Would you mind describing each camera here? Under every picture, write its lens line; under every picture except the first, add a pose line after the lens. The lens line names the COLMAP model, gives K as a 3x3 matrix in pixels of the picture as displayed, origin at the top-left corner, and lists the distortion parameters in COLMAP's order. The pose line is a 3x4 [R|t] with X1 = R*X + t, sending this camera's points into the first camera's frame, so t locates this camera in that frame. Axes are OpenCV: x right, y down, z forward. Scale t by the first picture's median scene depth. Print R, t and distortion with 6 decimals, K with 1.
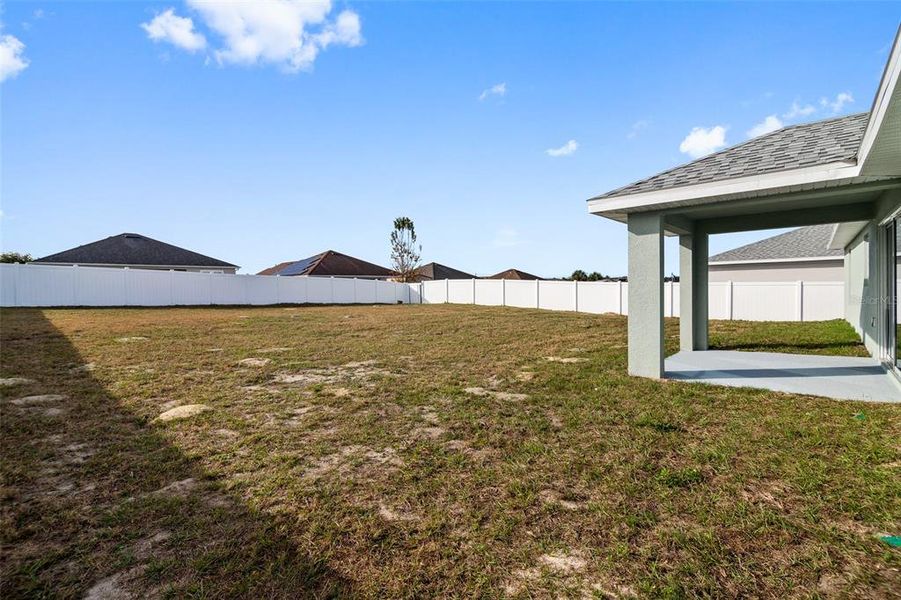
lens RADIAL K [[420.4, 0, 450.5], [0, 420.4, 300.0], [0, 0, 1]] dist [-0.002768, -0.001197]
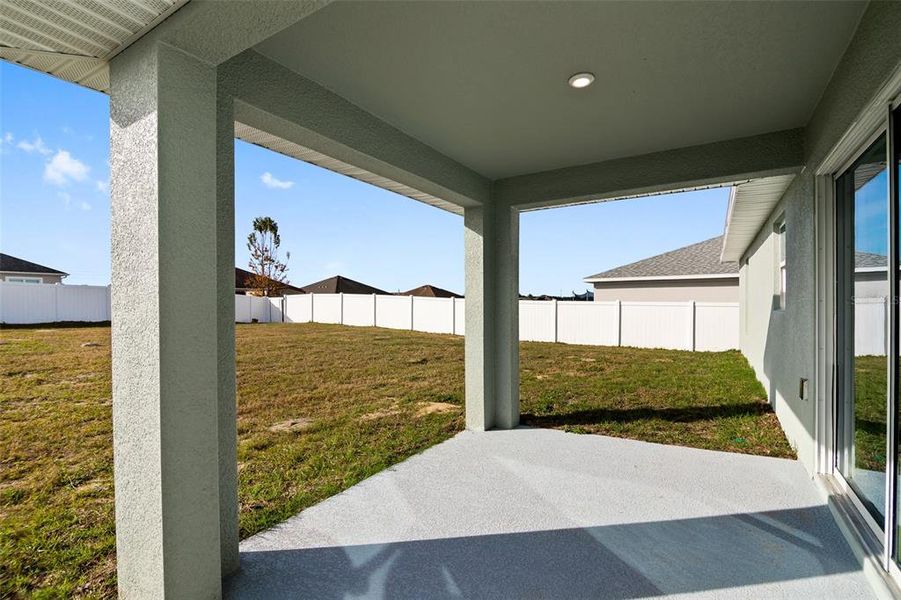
lens RADIAL K [[421.4, 0, 453.4], [0, 421.4, 314.6], [0, 0, 1]] dist [0.001304, -0.000383]
pose [[0.986579, 0.009286, 0.163022, 0.130702], [-0.008455, 0.999947, -0.005789, -0.005318], [-0.163067, 0.004333, 0.986606, 0.142620]]
